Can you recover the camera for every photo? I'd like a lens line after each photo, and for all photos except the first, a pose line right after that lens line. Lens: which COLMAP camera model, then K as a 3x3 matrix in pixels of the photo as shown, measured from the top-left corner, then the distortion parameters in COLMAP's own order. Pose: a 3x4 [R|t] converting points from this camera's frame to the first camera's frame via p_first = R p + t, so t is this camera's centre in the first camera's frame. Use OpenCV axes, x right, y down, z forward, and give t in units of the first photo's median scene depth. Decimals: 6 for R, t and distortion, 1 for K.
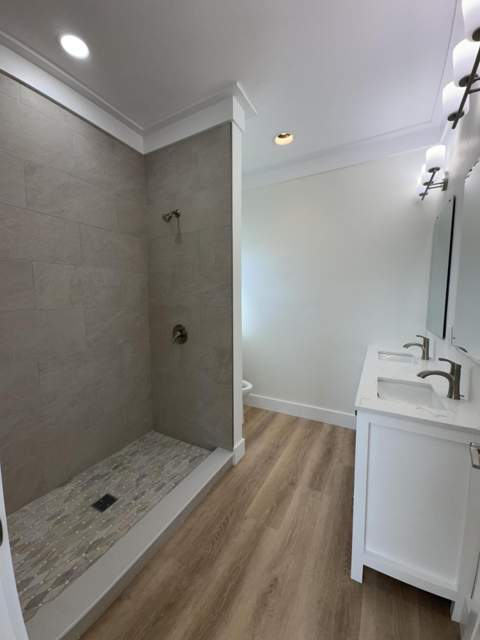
lens RADIAL K [[254.6, 0, 240.0], [0, 254.6, 320.0], [0, 0, 1]] dist [-0.000082, 0.000040]
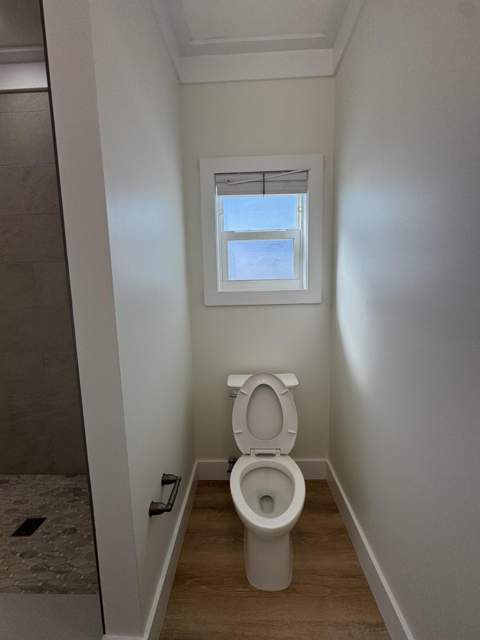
lens RADIAL K [[254.6, 0, 240.0], [0, 254.6, 320.0], [0, 0, 1]] dist [-0.000082, 0.000040]
pose [[0.453333, 0.101987, -0.885487, 0.475367], [-0.065407, 0.994560, 0.081064, -0.118423], [0.888938, 0.021168, 0.457538, 1.110324]]
